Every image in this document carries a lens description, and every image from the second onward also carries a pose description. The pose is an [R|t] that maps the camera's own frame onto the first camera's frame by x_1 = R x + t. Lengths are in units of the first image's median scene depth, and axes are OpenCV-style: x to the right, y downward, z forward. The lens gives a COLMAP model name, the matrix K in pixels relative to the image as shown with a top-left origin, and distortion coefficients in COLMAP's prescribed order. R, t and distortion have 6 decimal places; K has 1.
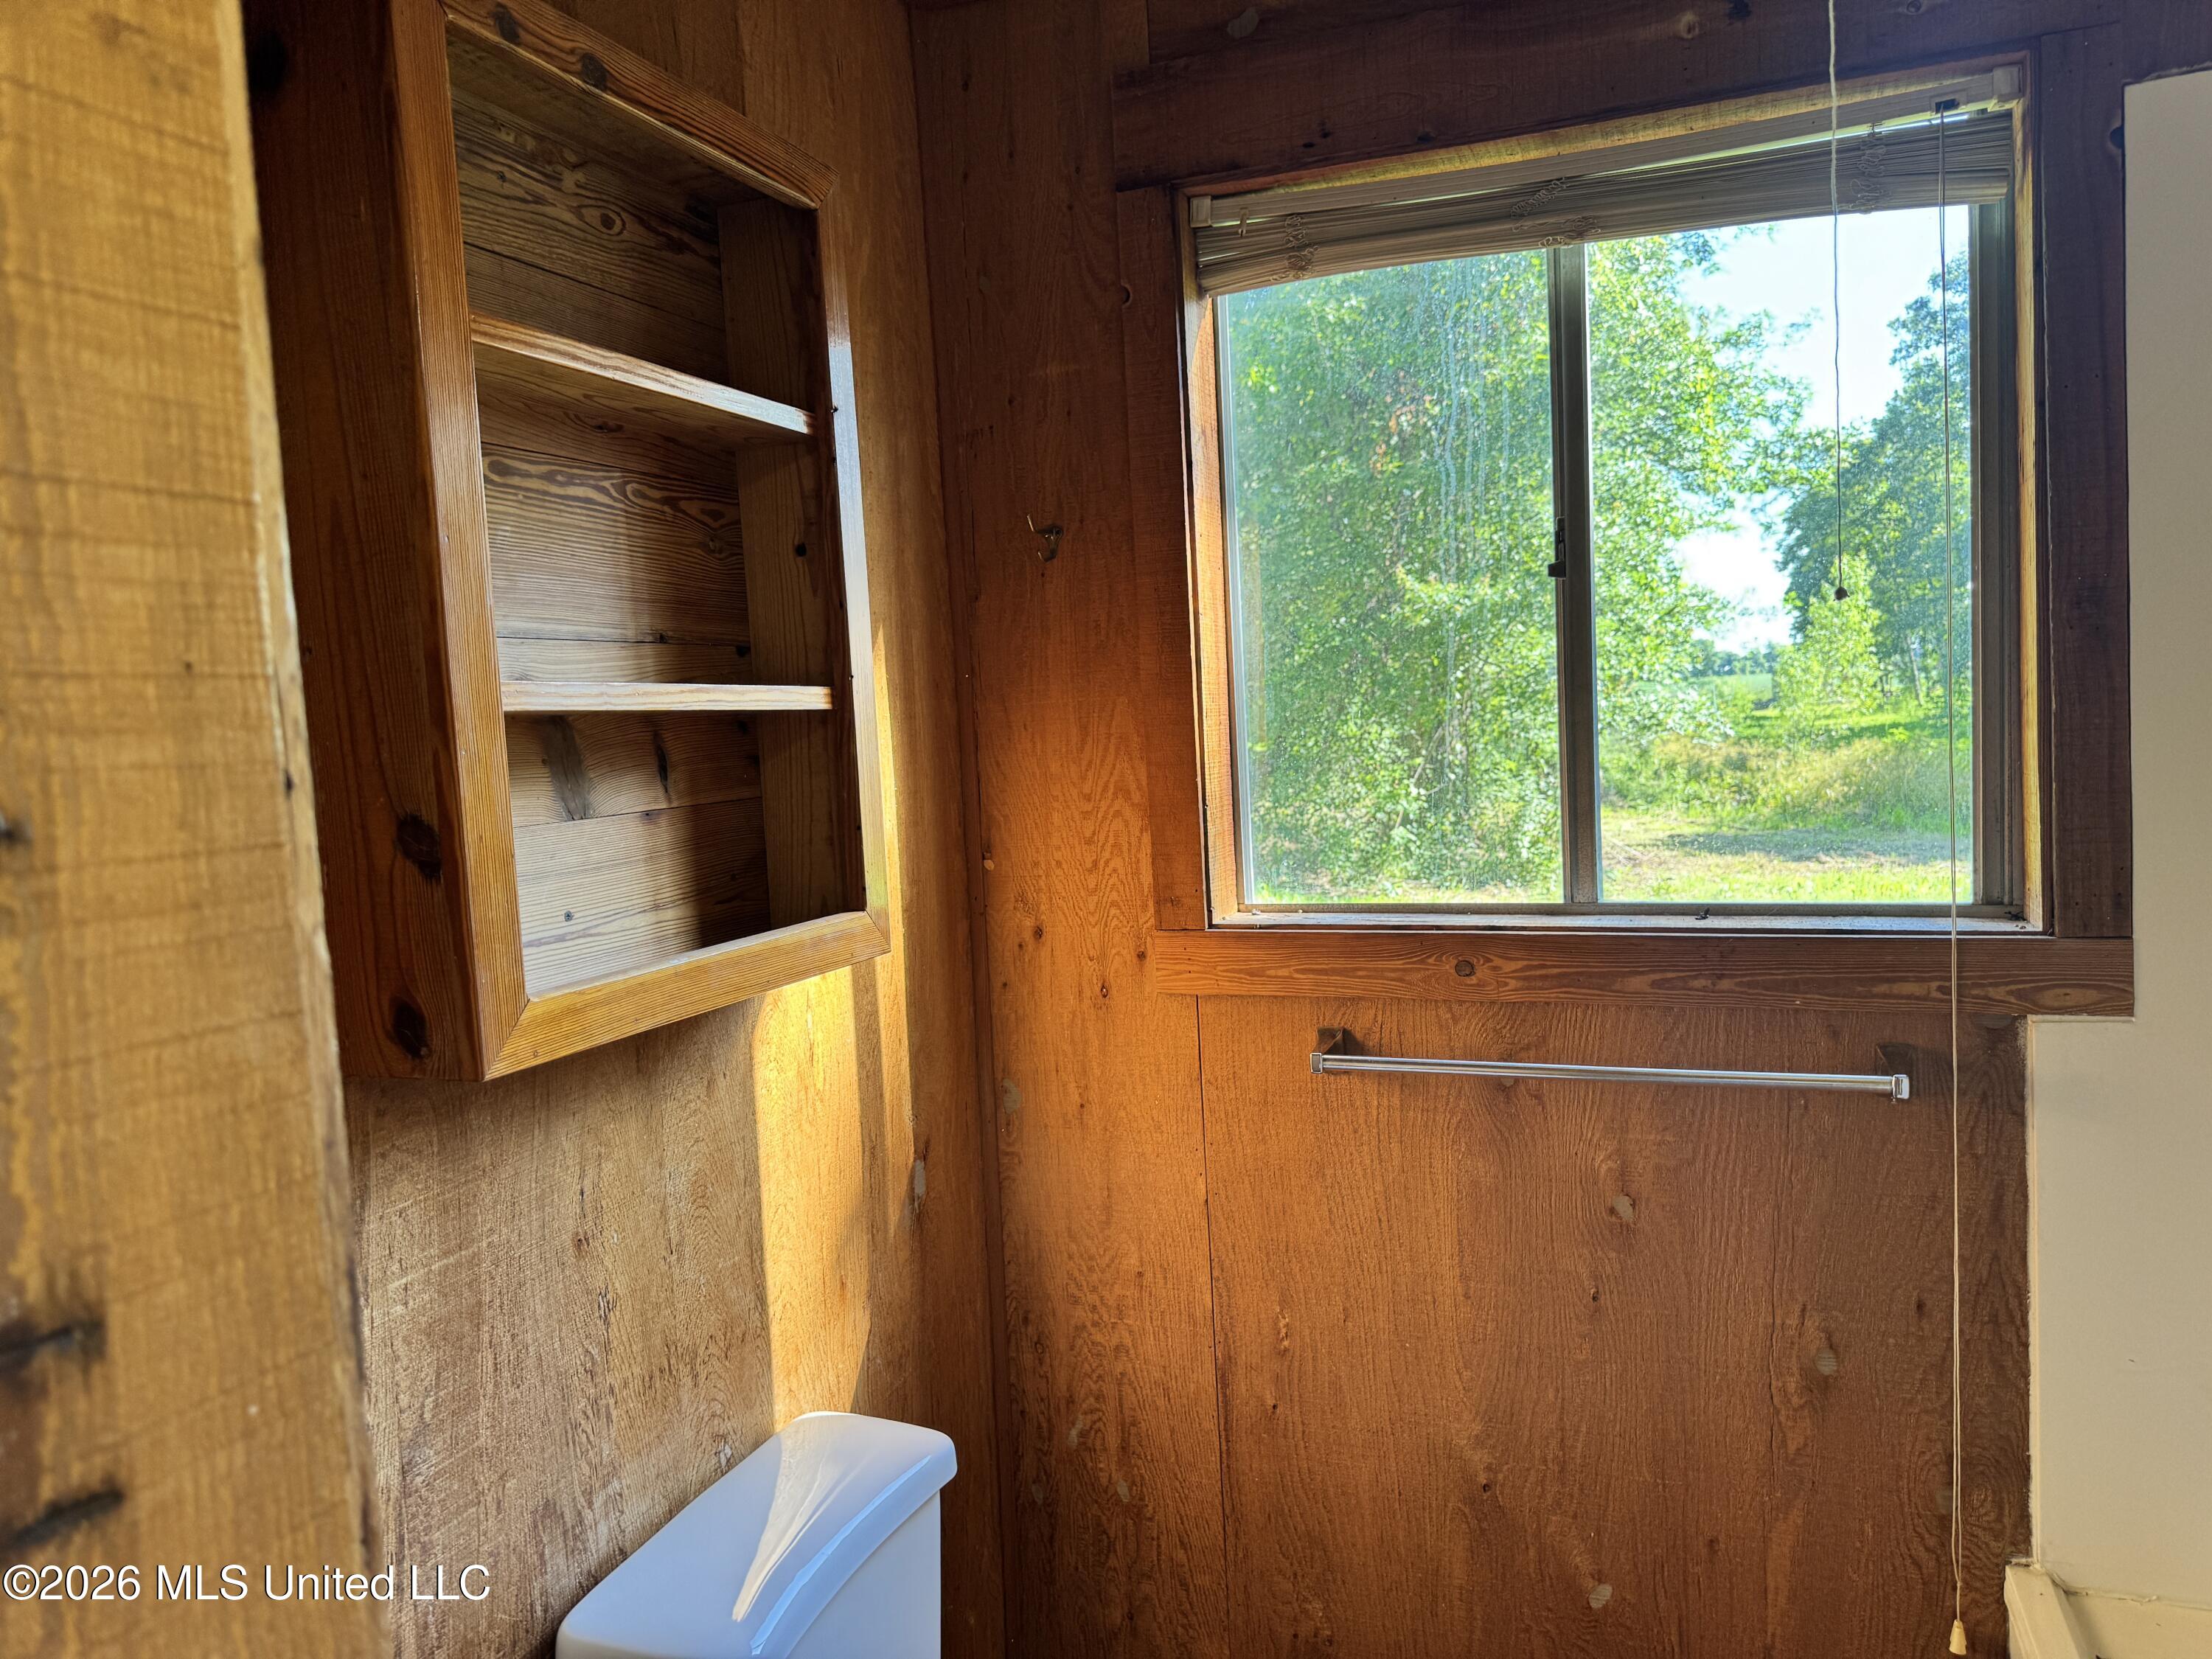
lens RADIAL K [[1559.3, 0, 1106.0], [0, 1559.3, 829.5], [0, 0, 1]] dist [0.054345, -0.074190]
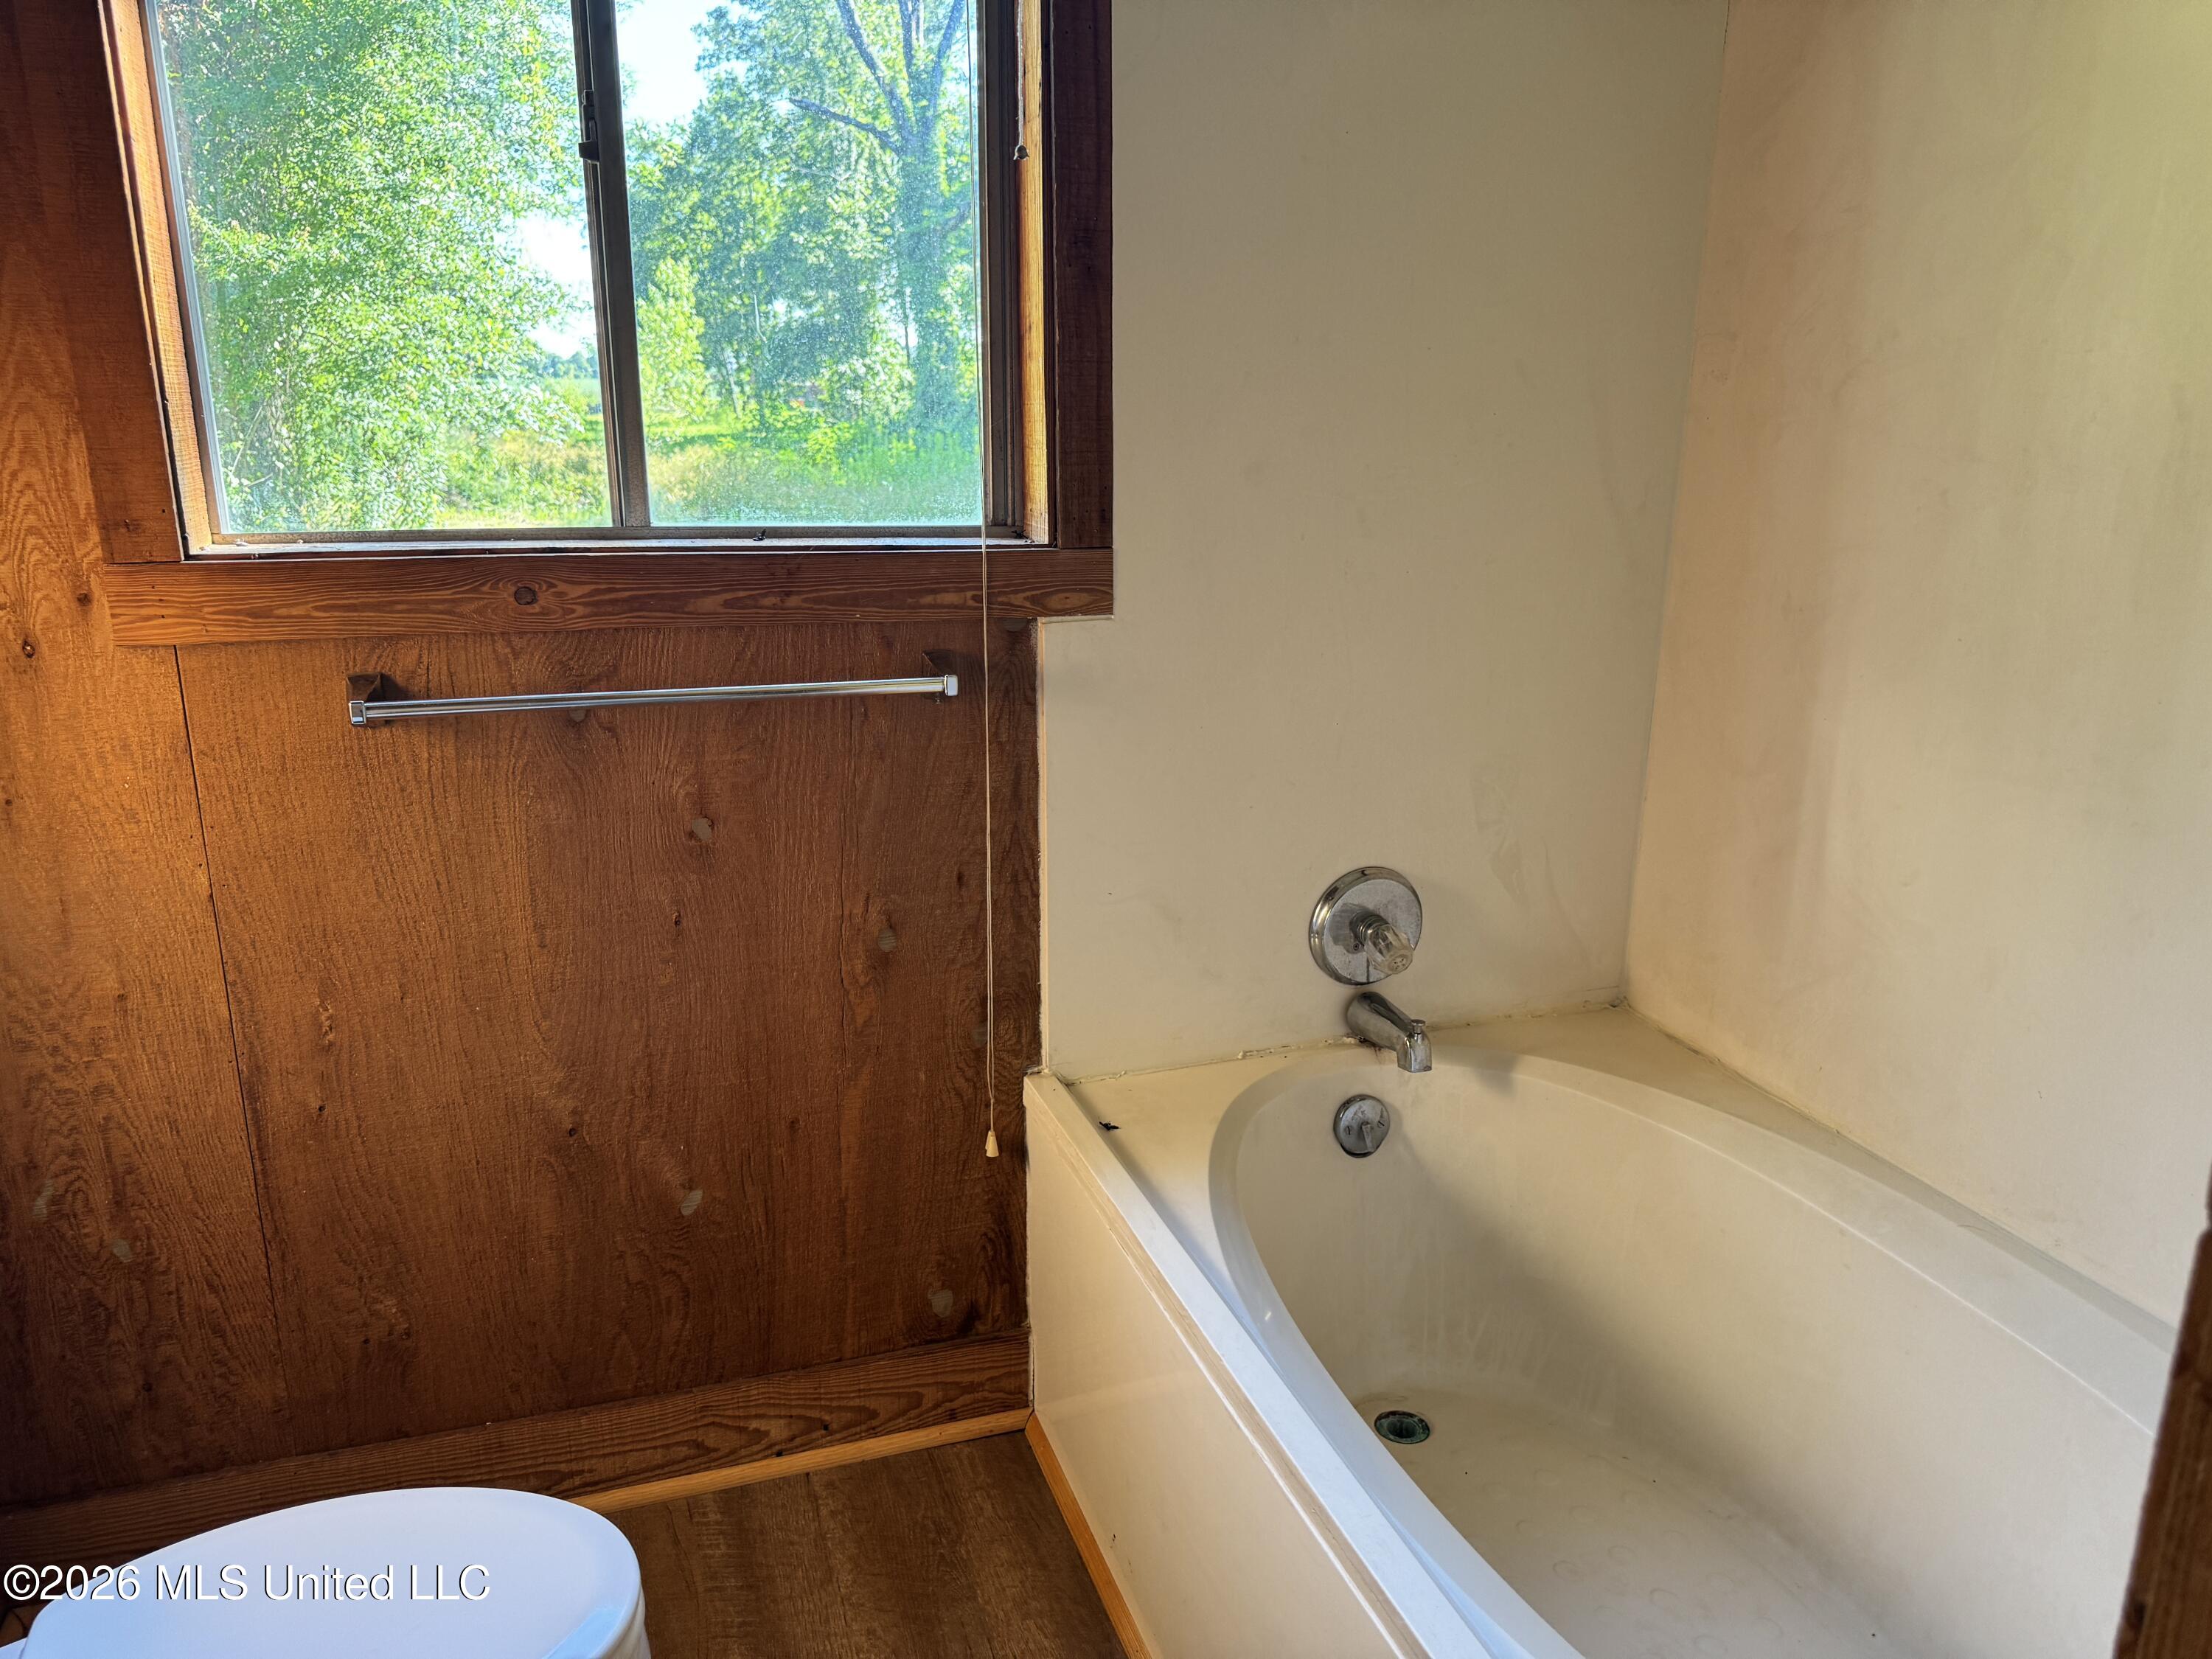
lens RADIAL K [[1554.2, 0, 1111.7], [0, 1554.2, 855.0], [0, 0, 1]] dist [-0.009804, -0.005898]
pose [[0.751909, -0.124907, 0.647326, -0.107525], [-0.004740, 0.980838, 0.194767, 0.054361], [-0.659250, -0.149515, 0.736909, 0.079890]]
